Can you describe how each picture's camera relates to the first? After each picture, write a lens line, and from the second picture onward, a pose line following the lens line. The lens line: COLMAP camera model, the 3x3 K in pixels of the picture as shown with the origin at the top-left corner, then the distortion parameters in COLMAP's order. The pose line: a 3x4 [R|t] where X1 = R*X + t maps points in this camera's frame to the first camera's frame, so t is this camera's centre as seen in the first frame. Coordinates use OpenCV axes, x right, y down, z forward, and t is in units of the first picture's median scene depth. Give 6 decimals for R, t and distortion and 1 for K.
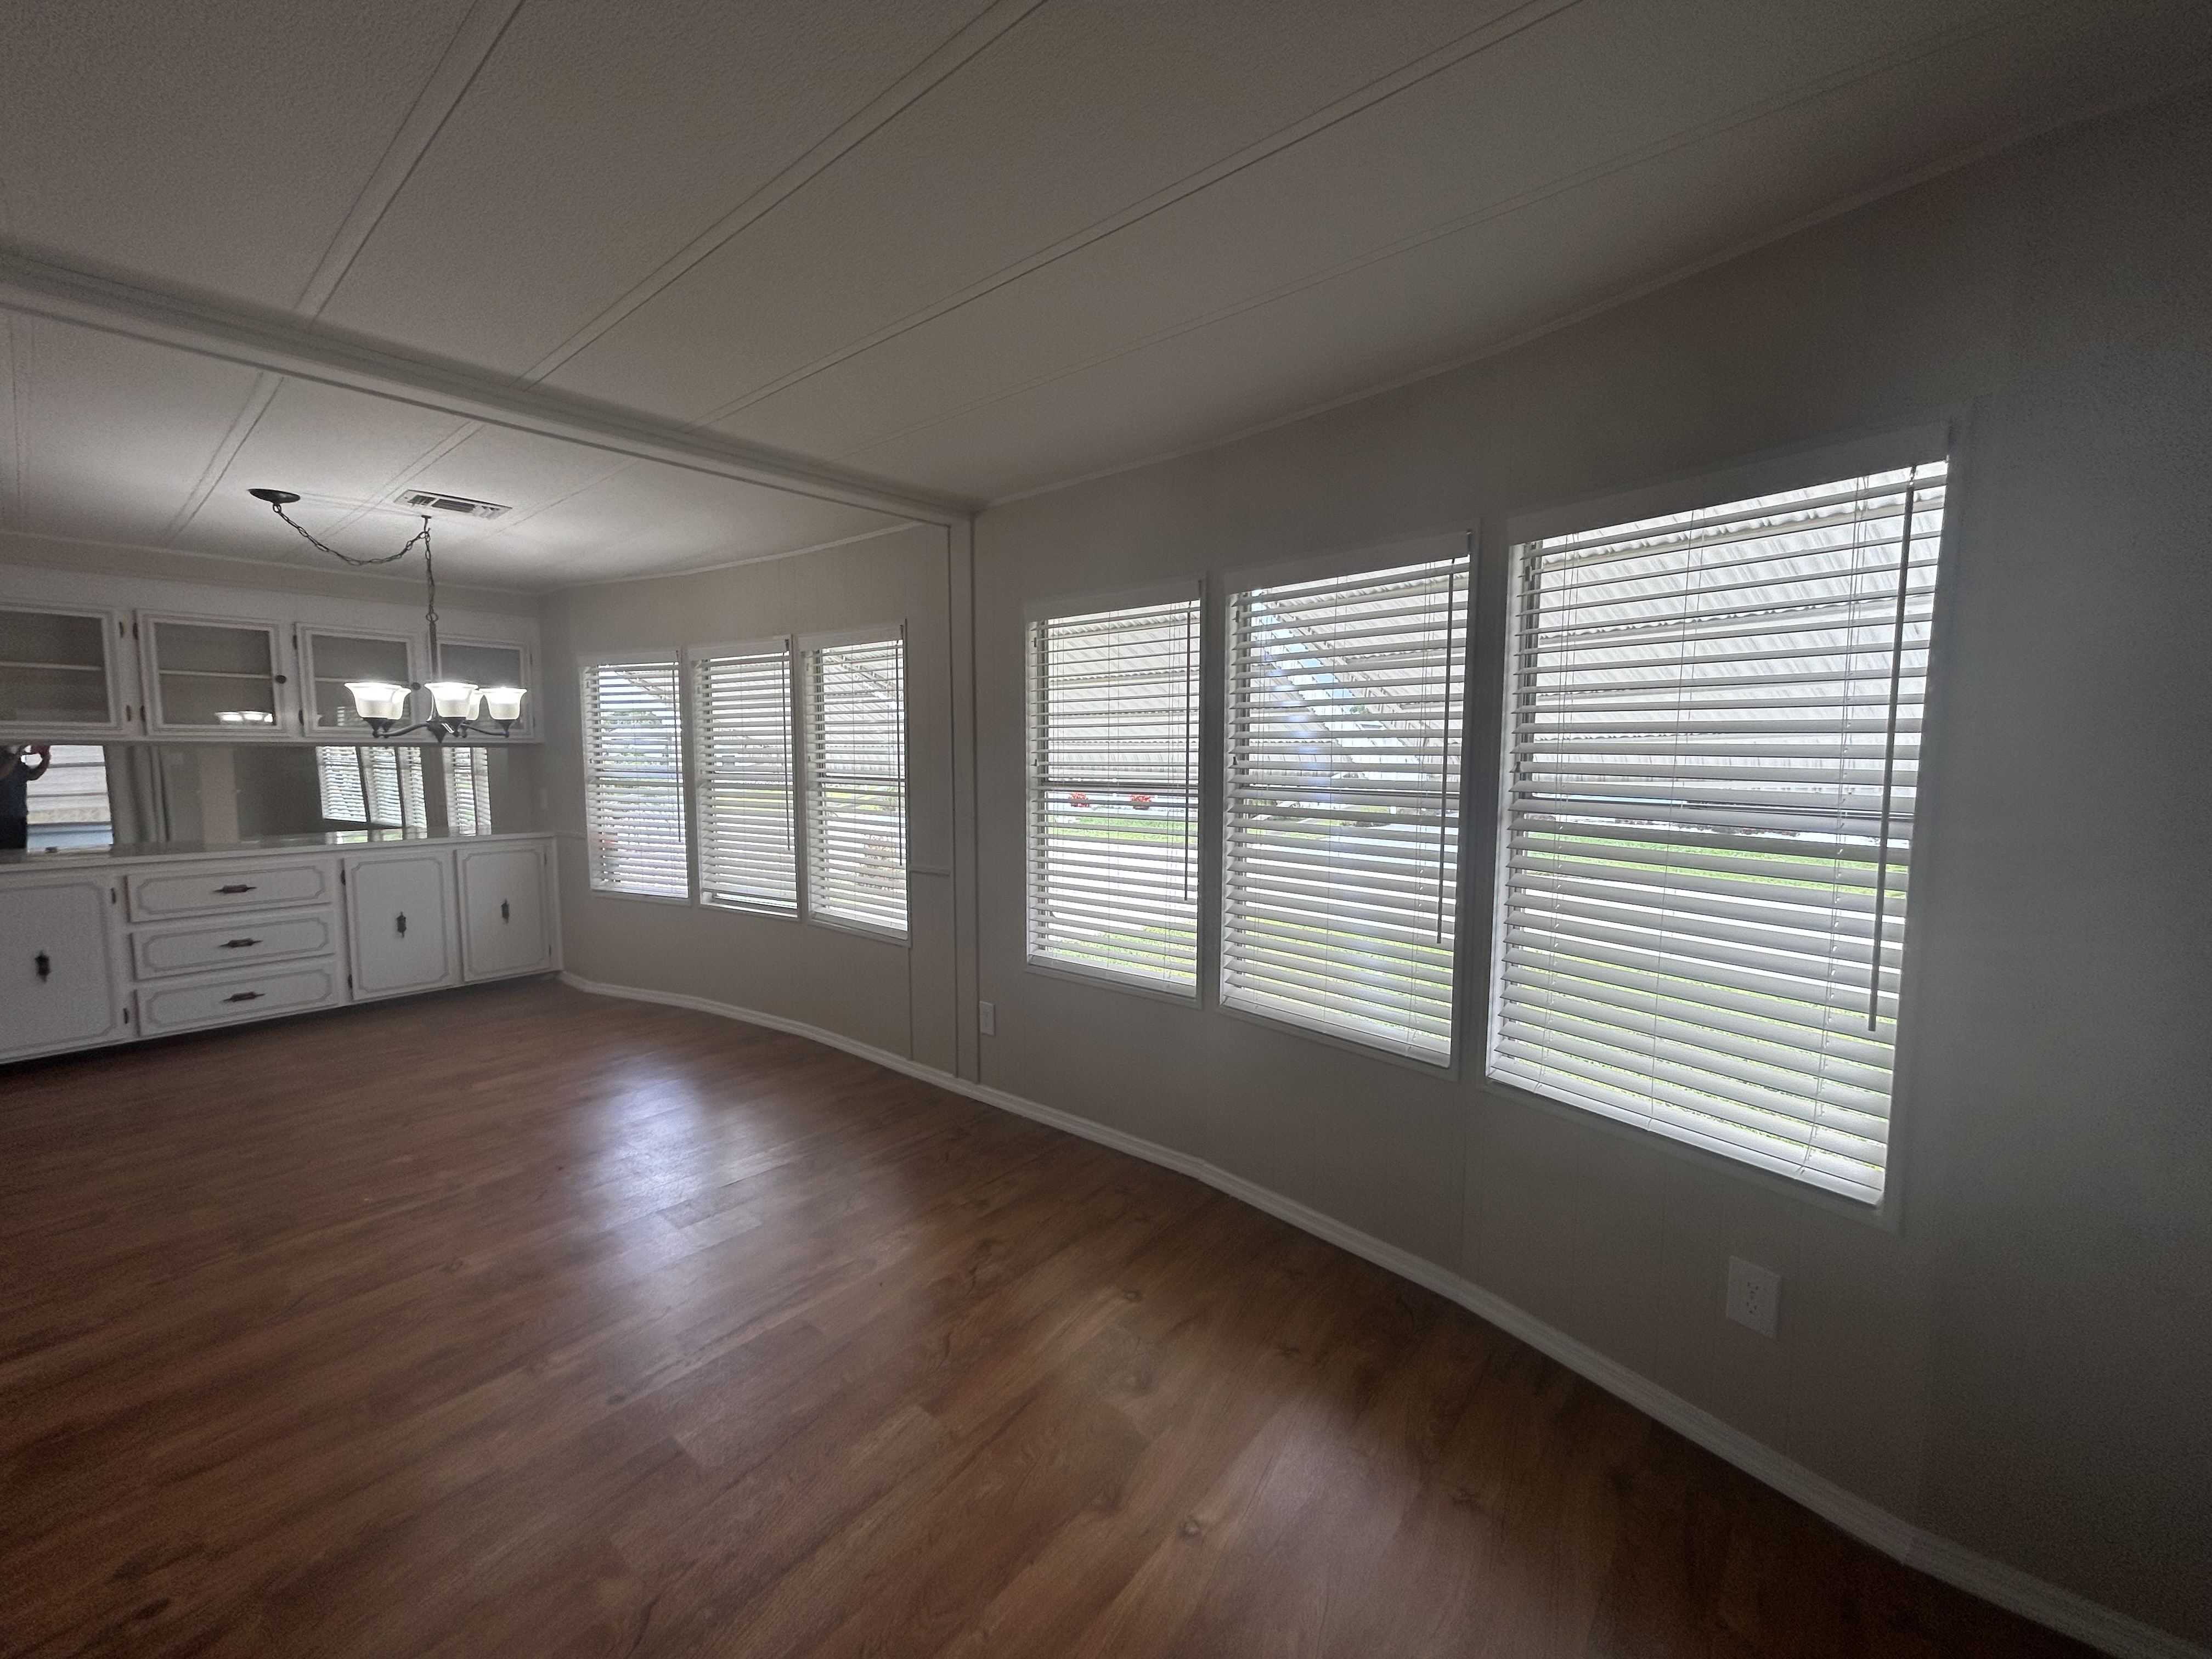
lens RADIAL K [[891.7, 0, 1101.9], [0, 891.7, 824.5], [0, 0, 1]] dist [-0.000572, 0.000701]
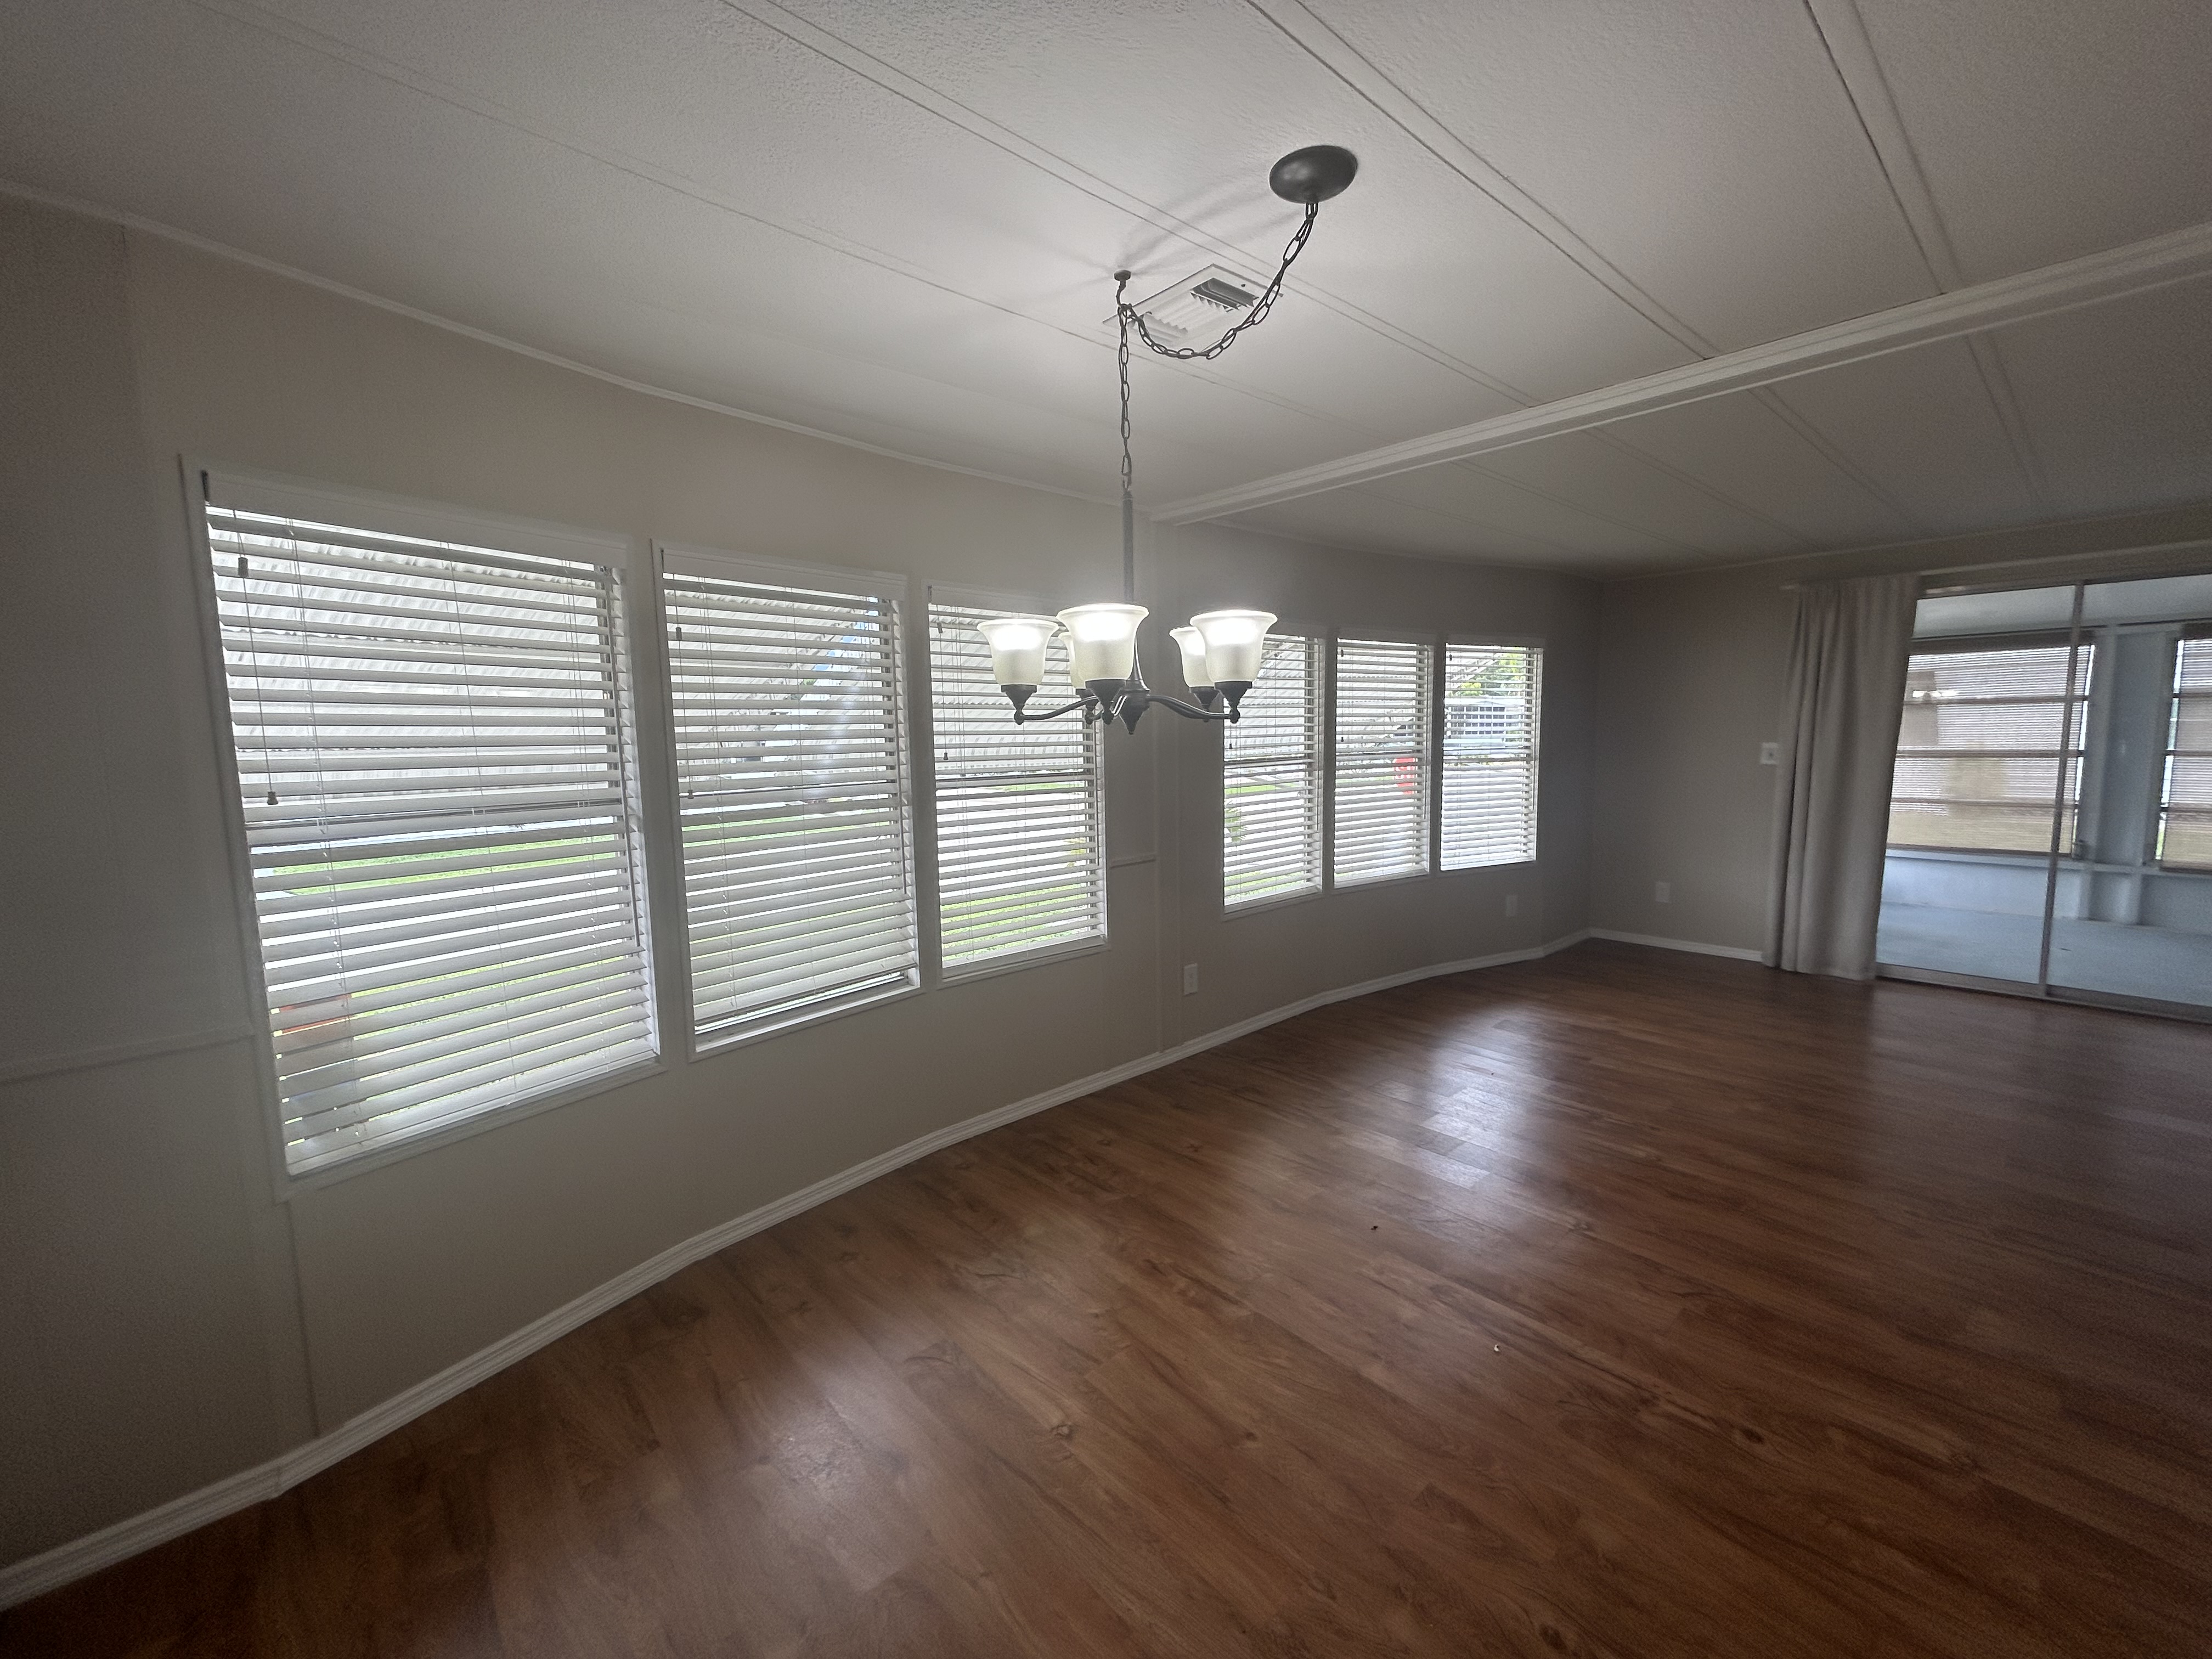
lens RADIAL K [[891.7, 0, 1101.9], [0, 891.7, 824.5], [0, 0, 1]] dist [-0.000572, 0.000701]
pose [[0.155077, -0.102539, 0.982566, -1.449745], [0.108850, 0.990316, 0.086168, -0.095564], [-0.981887, 0.093590, 0.164736, 1.083043]]
